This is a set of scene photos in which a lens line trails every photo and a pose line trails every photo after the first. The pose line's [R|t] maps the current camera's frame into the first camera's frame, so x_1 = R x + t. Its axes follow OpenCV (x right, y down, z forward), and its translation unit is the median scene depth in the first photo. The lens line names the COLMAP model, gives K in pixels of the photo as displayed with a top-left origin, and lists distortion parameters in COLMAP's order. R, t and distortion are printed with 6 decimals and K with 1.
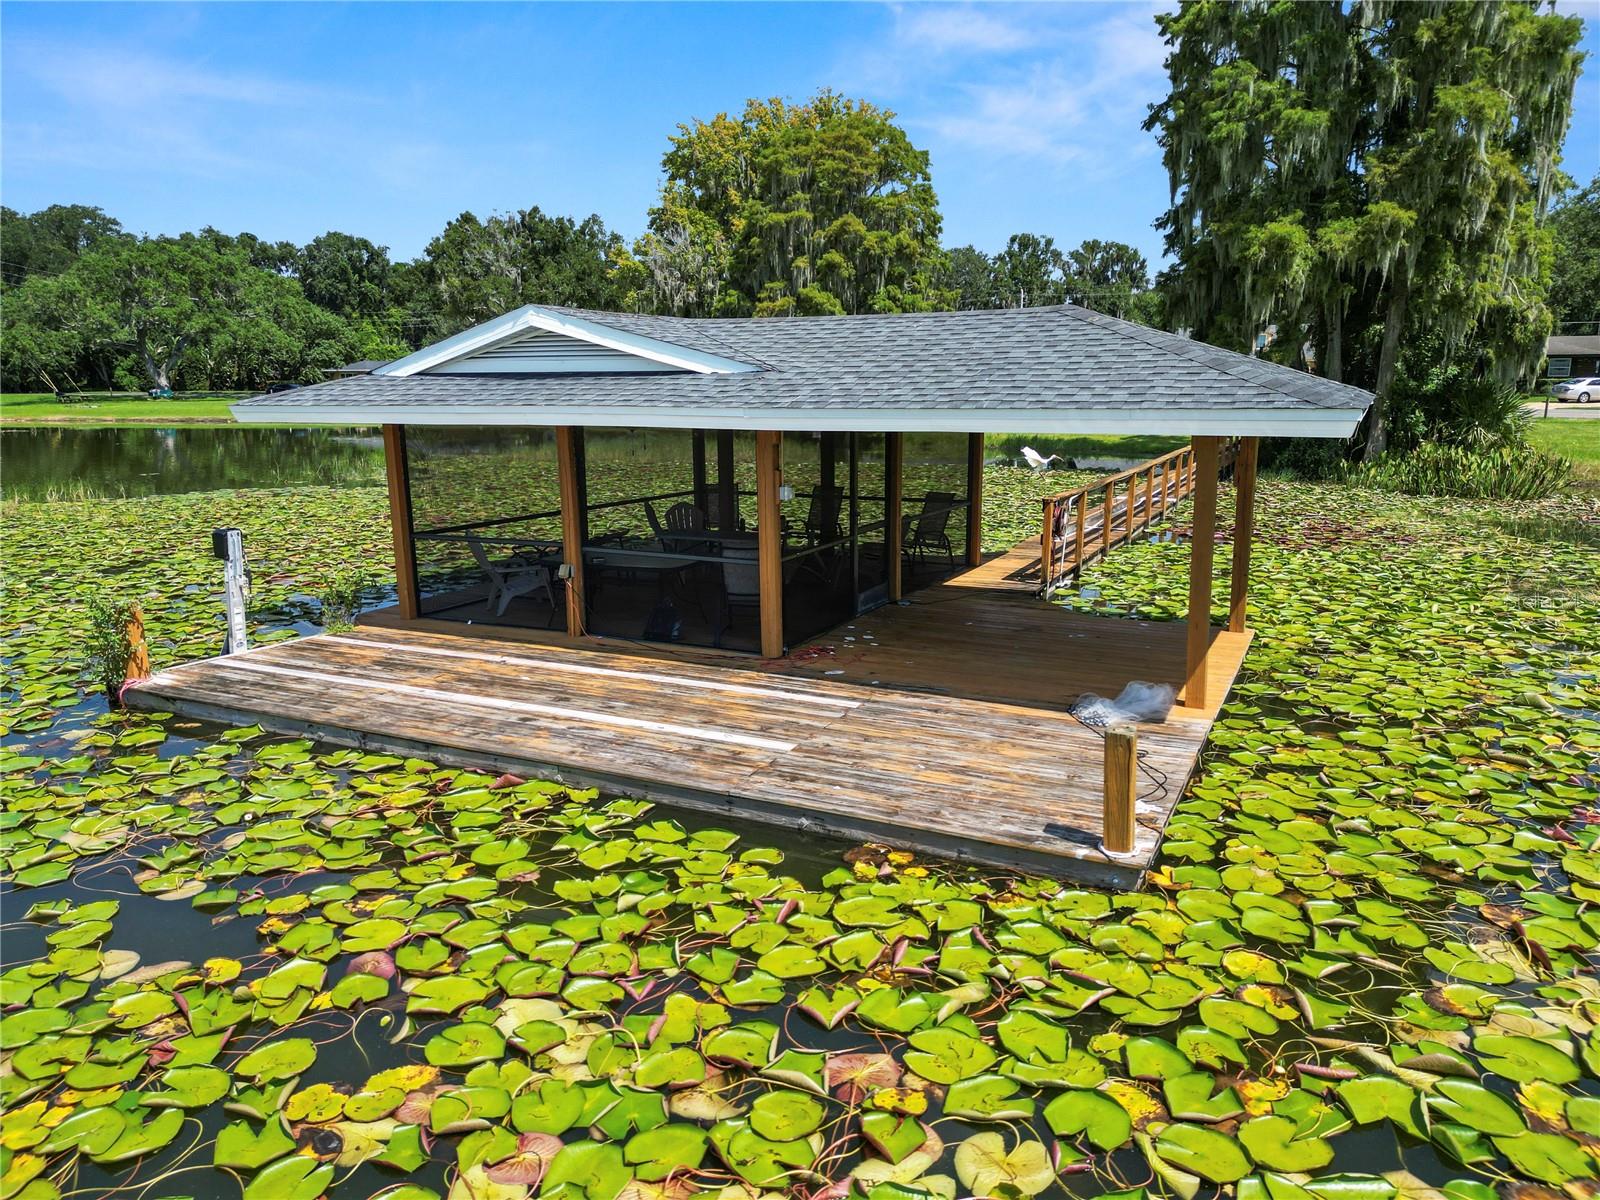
lens RADIAL K [[1118.9, 0, 795.6], [0, 1118.9, 600.5], [0, 0, 1]] dist [0.060994, -0.058809]
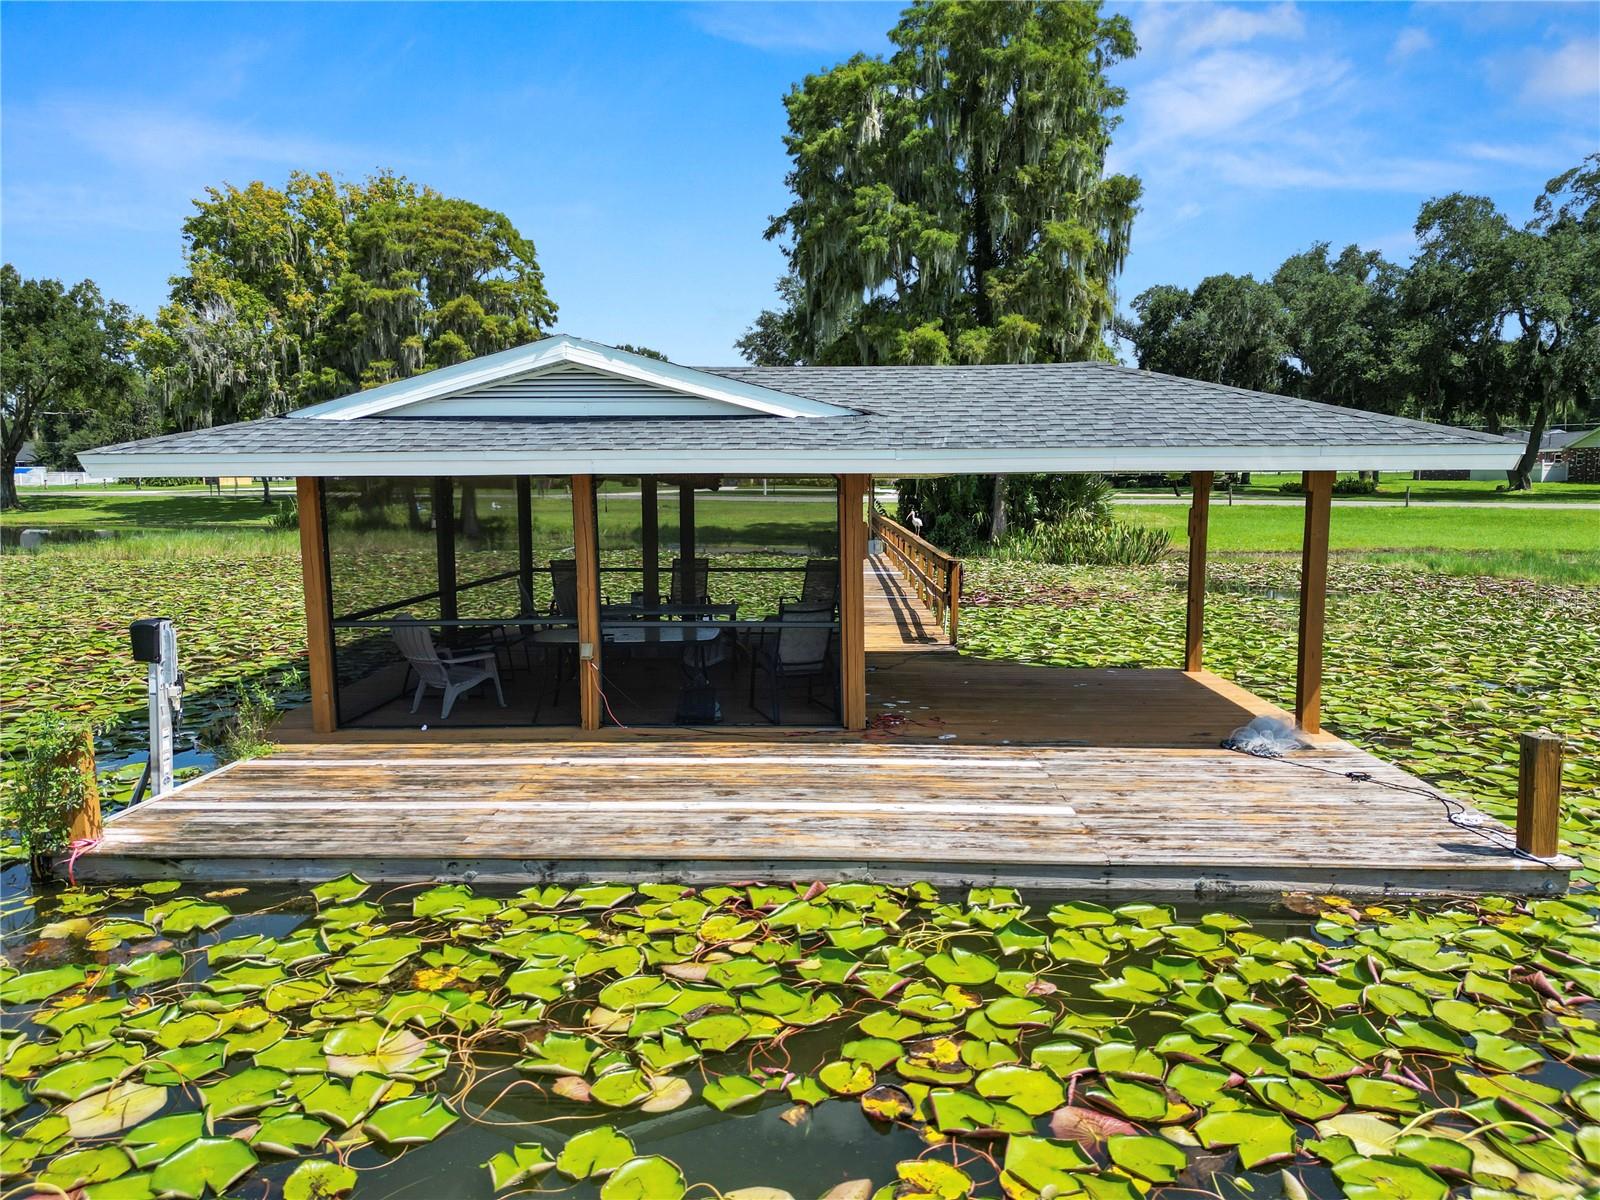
lens RADIAL K [[1118.9, 0, 795.6], [0, 1118.9, 600.5], [0, 0, 1]] dist [0.060994, -0.058809]
pose [[0.911330, -0.041683, 0.409561, -0.451388], [0.076744, 0.994623, -0.069539, 0.006850], [-0.404460, 0.094805, 0.909629, 0.192804]]
